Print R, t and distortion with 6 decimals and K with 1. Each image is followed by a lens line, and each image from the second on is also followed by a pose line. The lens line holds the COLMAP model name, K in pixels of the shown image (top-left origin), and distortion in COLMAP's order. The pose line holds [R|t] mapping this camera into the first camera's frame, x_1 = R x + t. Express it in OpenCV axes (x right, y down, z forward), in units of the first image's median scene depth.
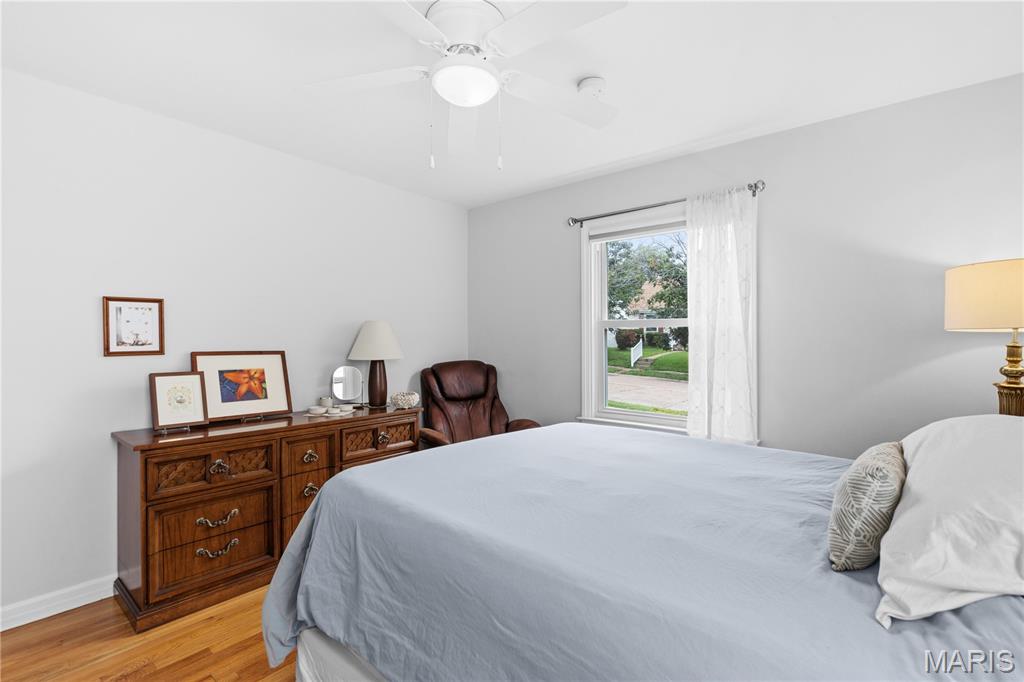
lens RADIAL K [[471.1, 0, 510.8], [0, 471.1, 340.0], [0, 0, 1]] dist [-0.004755, 0.000118]
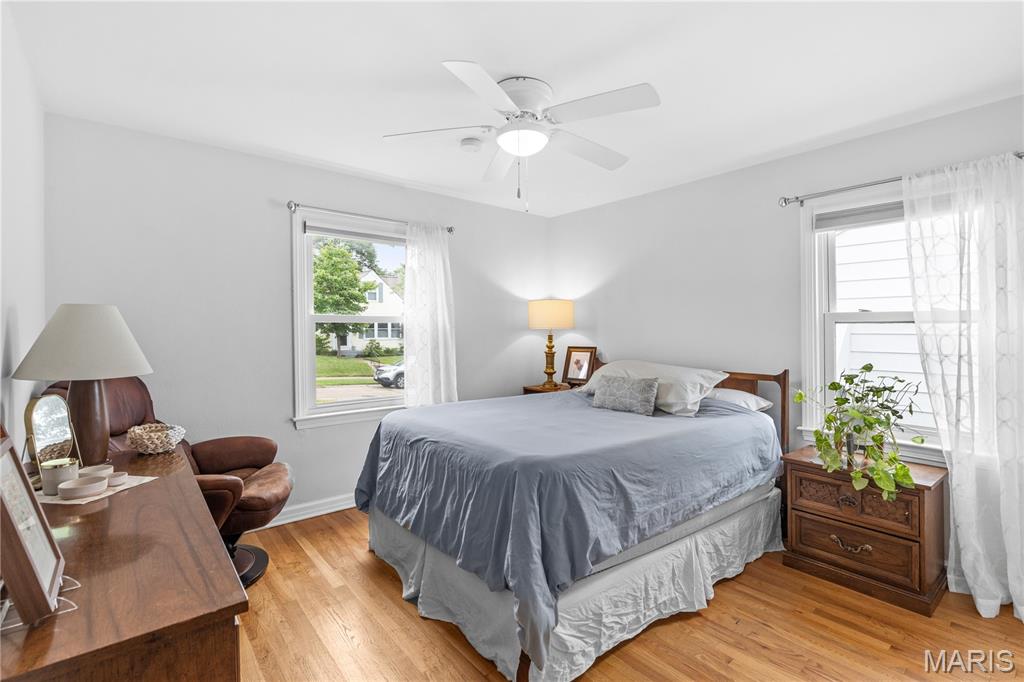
lens RADIAL K [[471.1, 0, 510.9], [0, 471.1, 337.0], [0, 0, 1]] dist [-0.004755, 0.000118]
pose [[0.194026, -0.011043, 0.980934, -1.215925], [0.016436, 0.999833, 0.008005, 0.001396], [-0.980859, 0.014570, 0.194175, 0.726408]]
